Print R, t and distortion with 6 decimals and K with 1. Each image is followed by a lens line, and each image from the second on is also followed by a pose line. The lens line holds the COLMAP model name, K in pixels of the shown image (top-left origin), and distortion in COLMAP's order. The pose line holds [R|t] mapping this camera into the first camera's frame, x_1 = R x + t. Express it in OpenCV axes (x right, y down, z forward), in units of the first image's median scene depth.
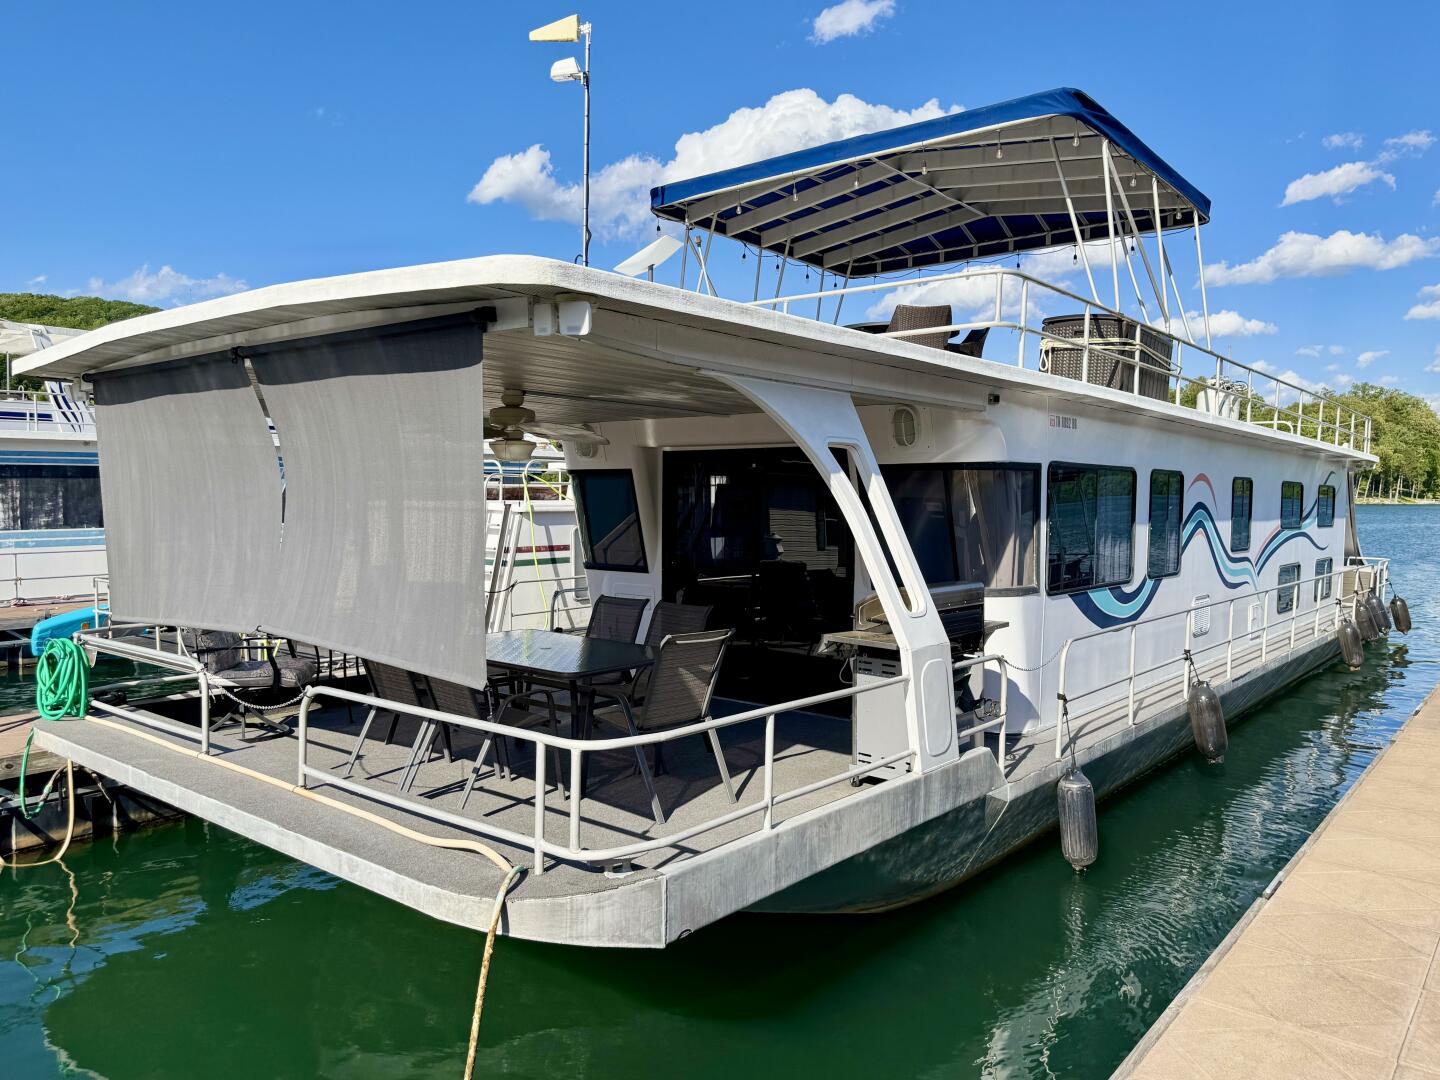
lens RADIAL K [[1032.7, 0, 720.0], [0, 1032.7, 540.0], [0, 0, 1]] dist [-0.000257, 0.000067]
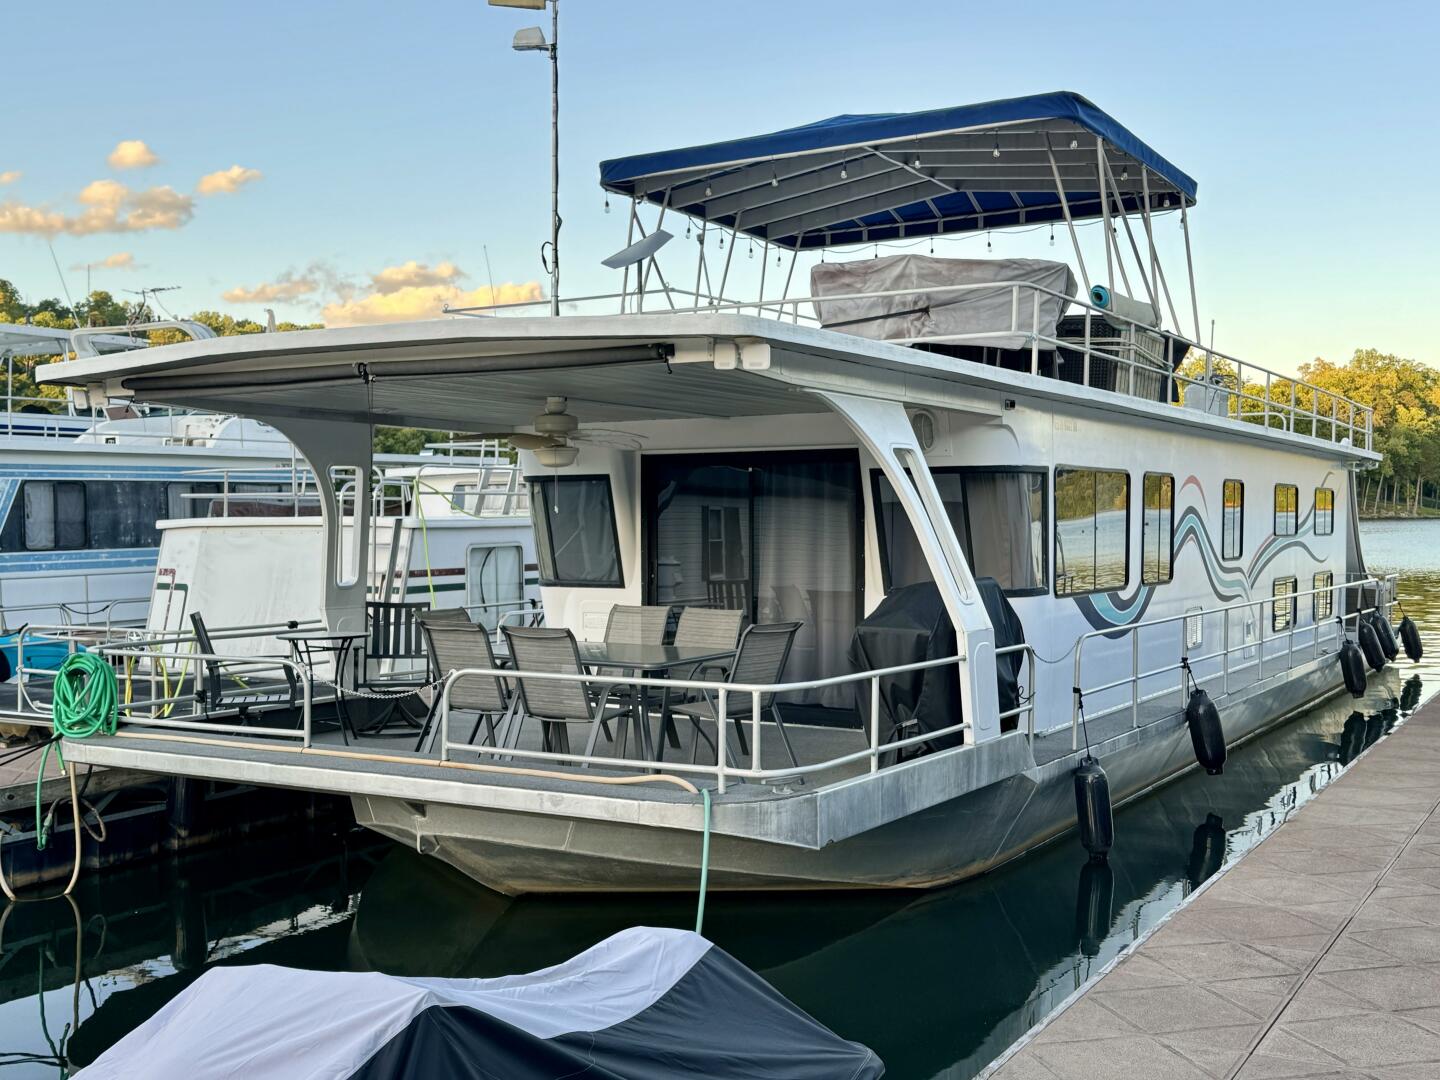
lens RADIAL K [[1518.3, 0, 717.5], [0, 1518.3, 546.5], [0, 0, 1]] dist [0.053948, 0.007135]
pose [[0.988989, -0.014866, 0.147242, -0.215042], [0.018230, 0.999602, -0.021518, 0.029704], [-0.146864, 0.023965, 0.988866, -0.398094]]
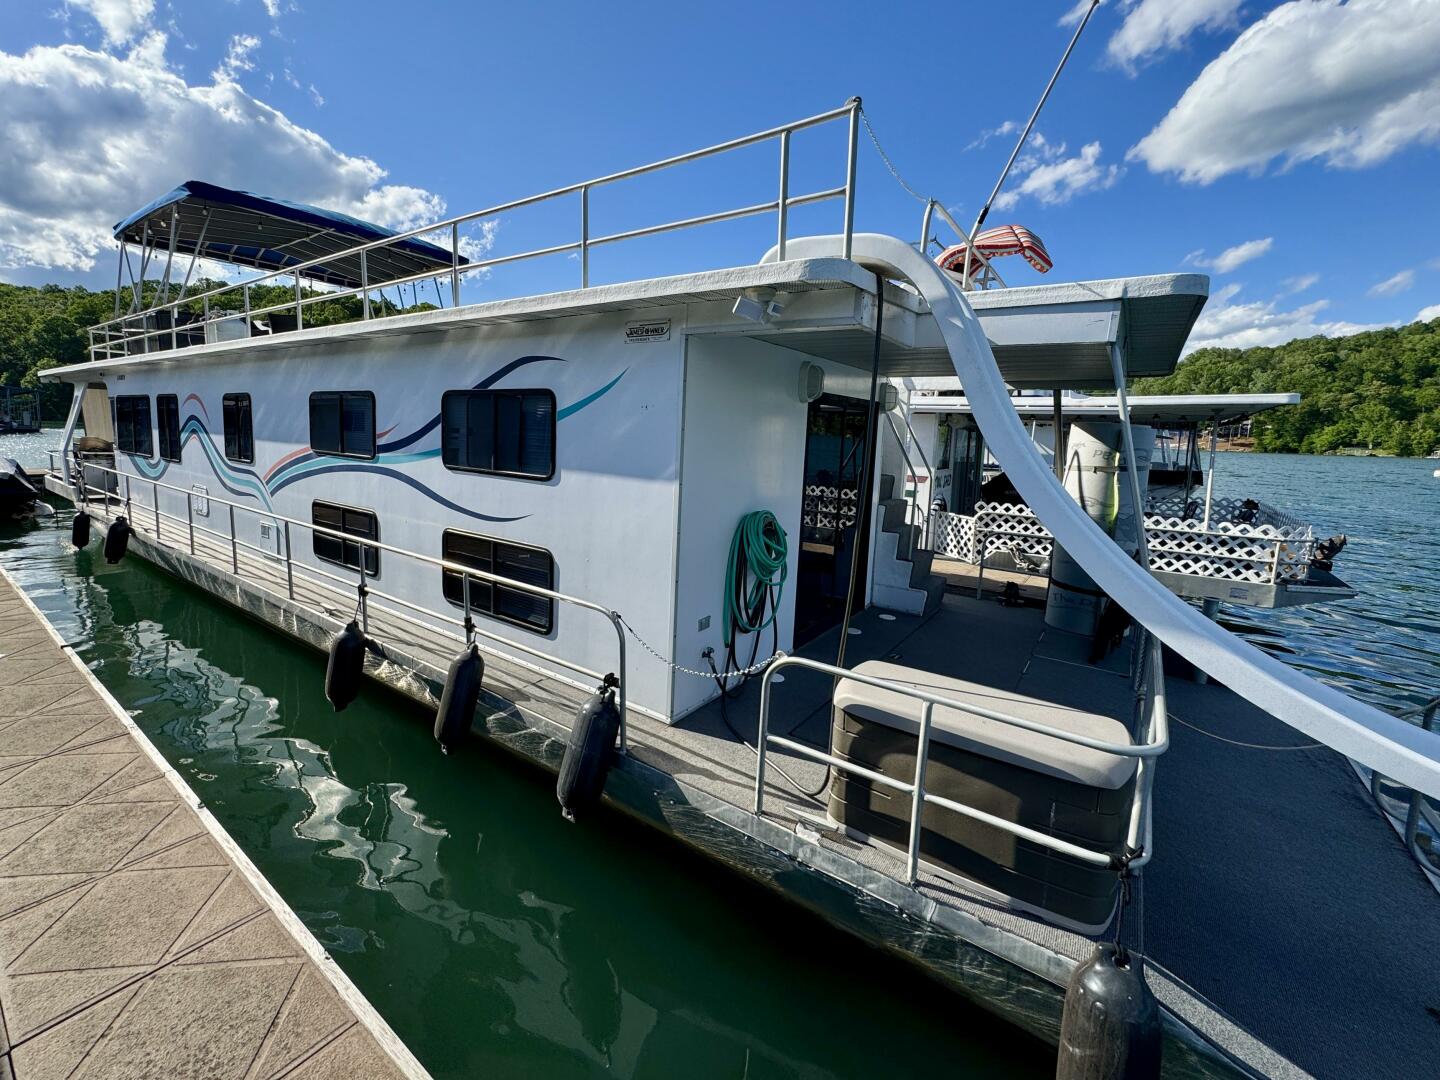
lens RADIAL K [[684.6, 0, 773.3], [0, 684.6, 543.8], [0, 0, 1]] dist [-0.002255, -0.000413]
pose [[0.076169, 0.135438, -0.987854, 1.992084], [-0.093229, 0.987359, 0.128182, -0.079313], [0.992727, 0.082333, 0.087832, 2.338879]]
